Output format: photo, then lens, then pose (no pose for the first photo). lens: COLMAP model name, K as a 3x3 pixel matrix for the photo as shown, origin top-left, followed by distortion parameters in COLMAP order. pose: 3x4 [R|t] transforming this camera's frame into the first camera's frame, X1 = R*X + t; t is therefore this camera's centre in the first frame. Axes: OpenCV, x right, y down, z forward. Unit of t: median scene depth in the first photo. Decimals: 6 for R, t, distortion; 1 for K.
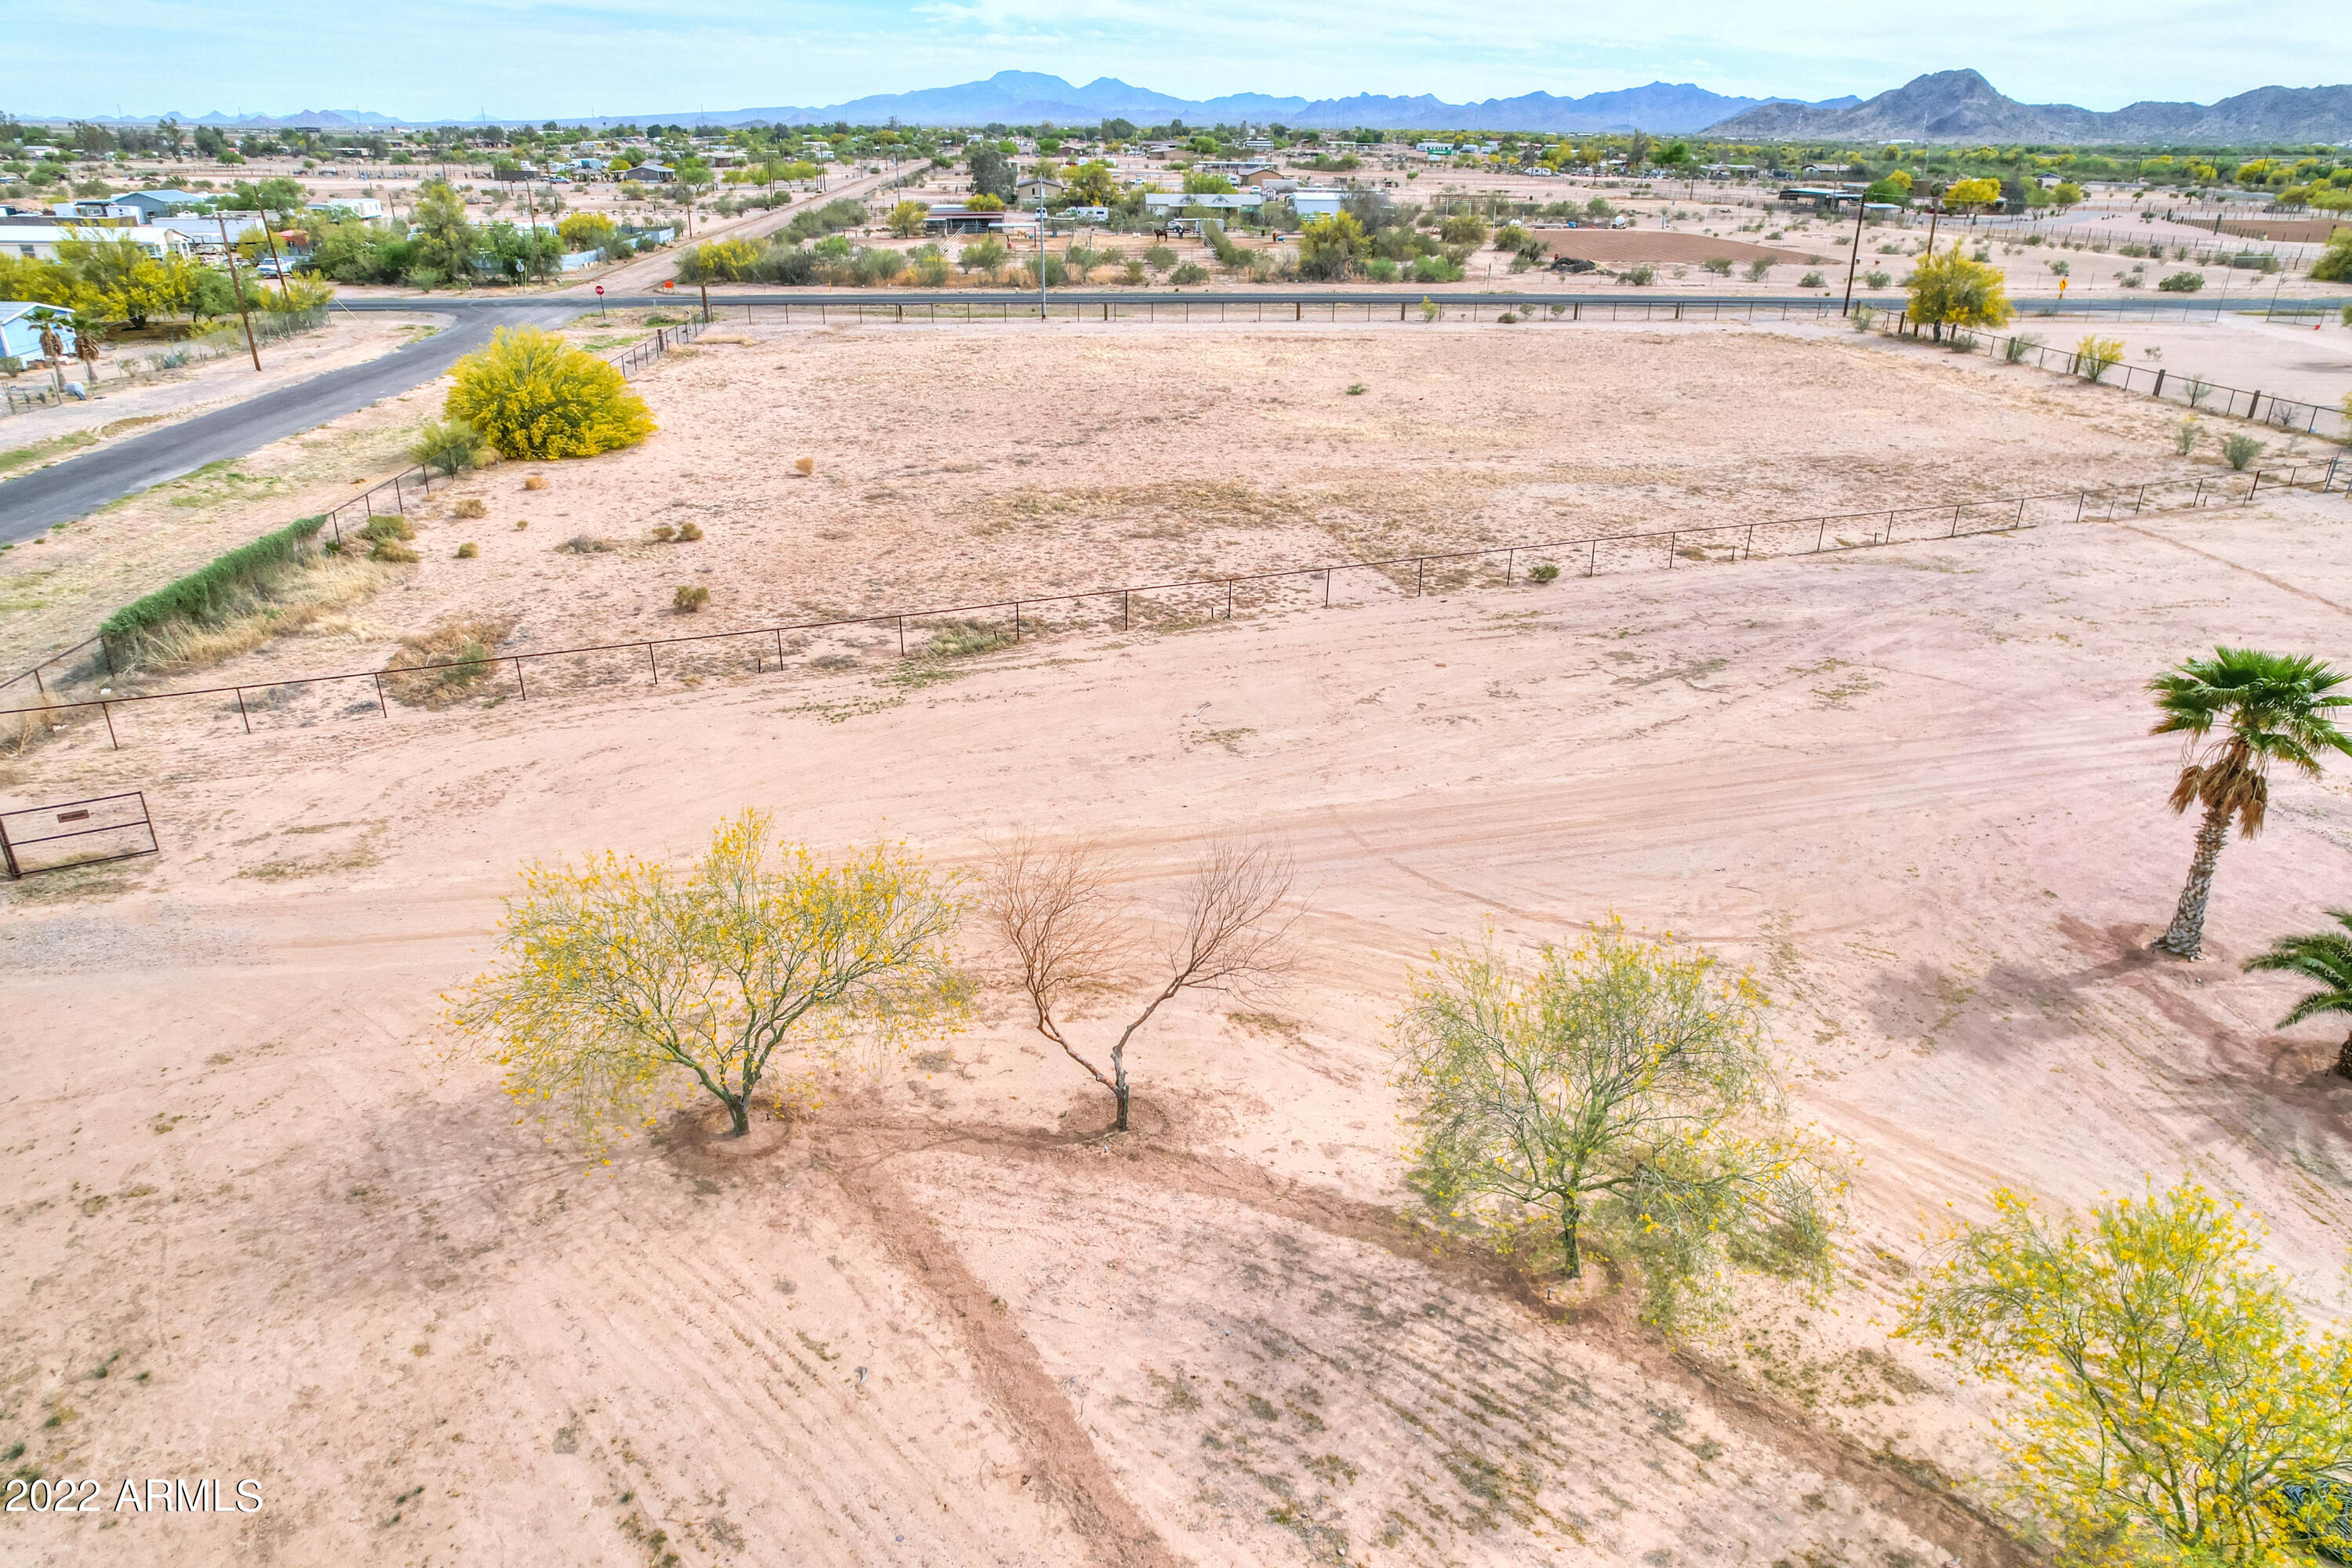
lens RADIAL K [[1496.0, 0, 1176.5], [0, 1496.0, 804.6], [0, 0, 1]] dist [-0.077894, 0.072422]
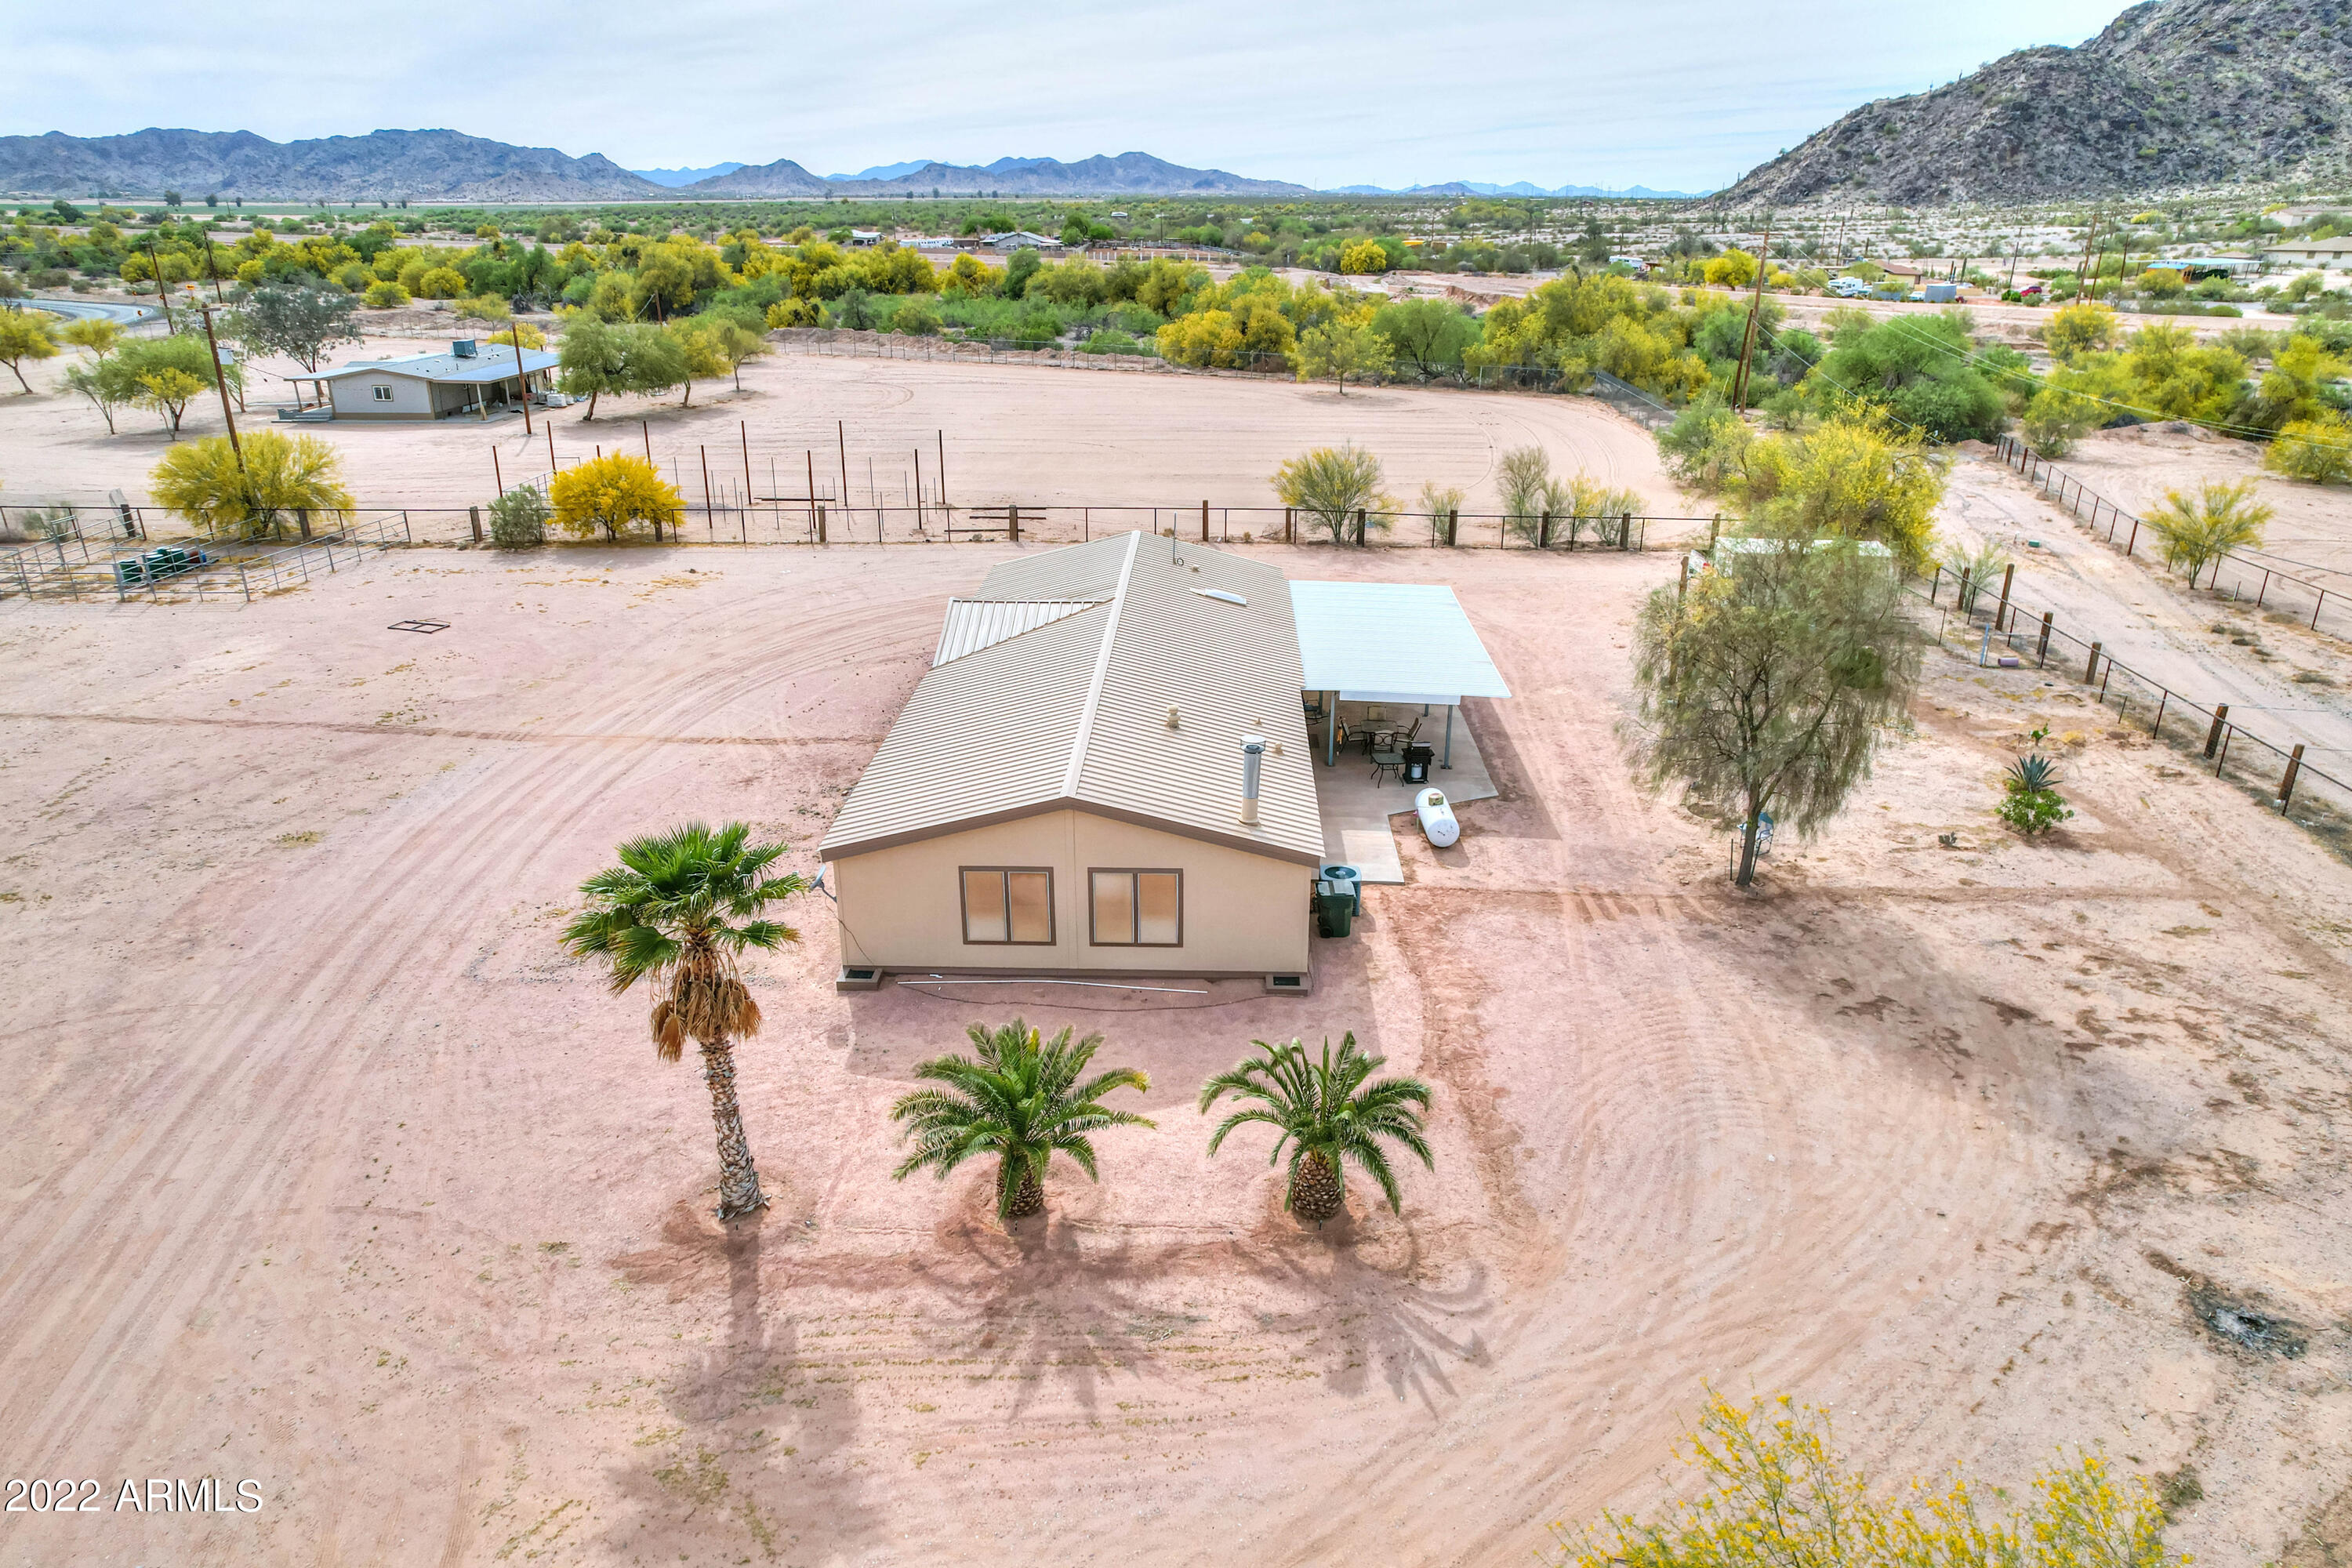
lens RADIAL K [[1511.3, 0, 1176.8], [0, 1511.3, 799.9], [0, 0, 1]] dist [-0.073376, 0.067710]
pose [[0.097837, -0.381409, 0.919214, 0.031151], [0.411490, 0.856498, 0.311589, -0.129059], [-0.906148, 0.347762, 0.240744, 0.284697]]
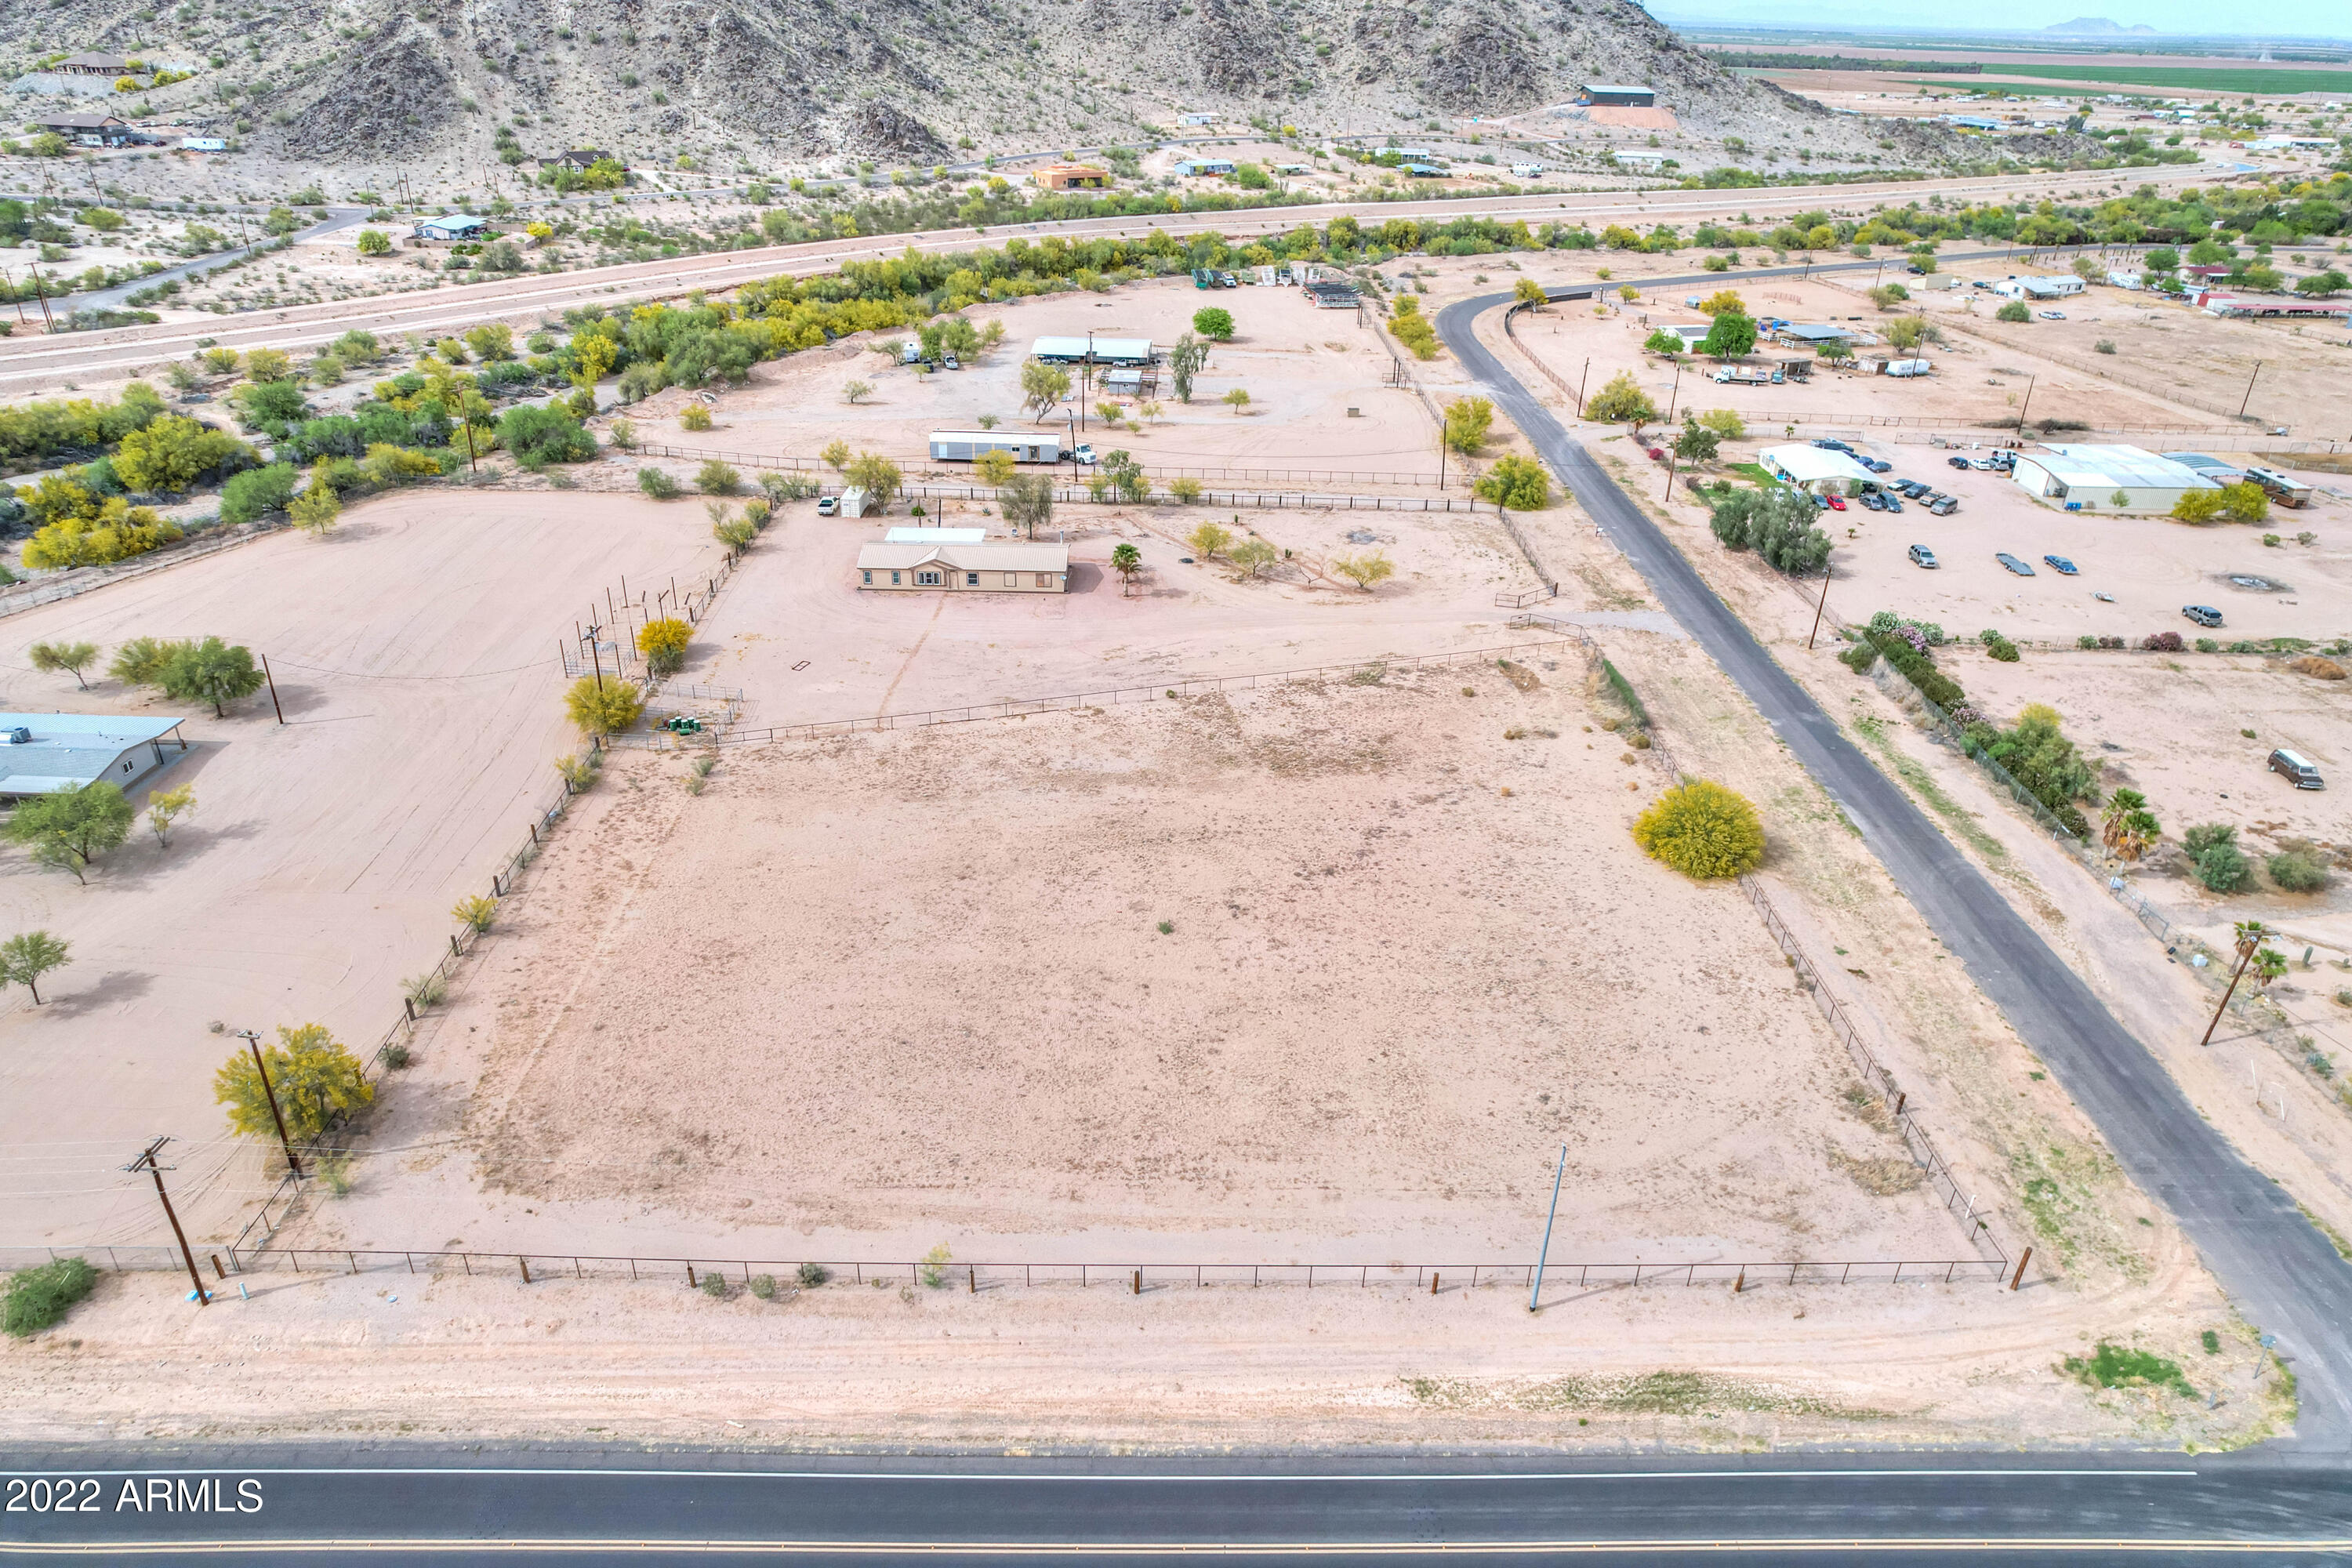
lens RADIAL K [[1511.3, 0, 1176.8], [0, 1511.3, 799.9], [0, 0, 1]] dist [-0.073376, 0.067710]
pose [[-0.997665, -0.057787, 0.036408, 0.123274], [-0.005723, 0.601908, 0.798545, -2.231469], [-0.068060, 0.796472, -0.600833, 2.791564]]
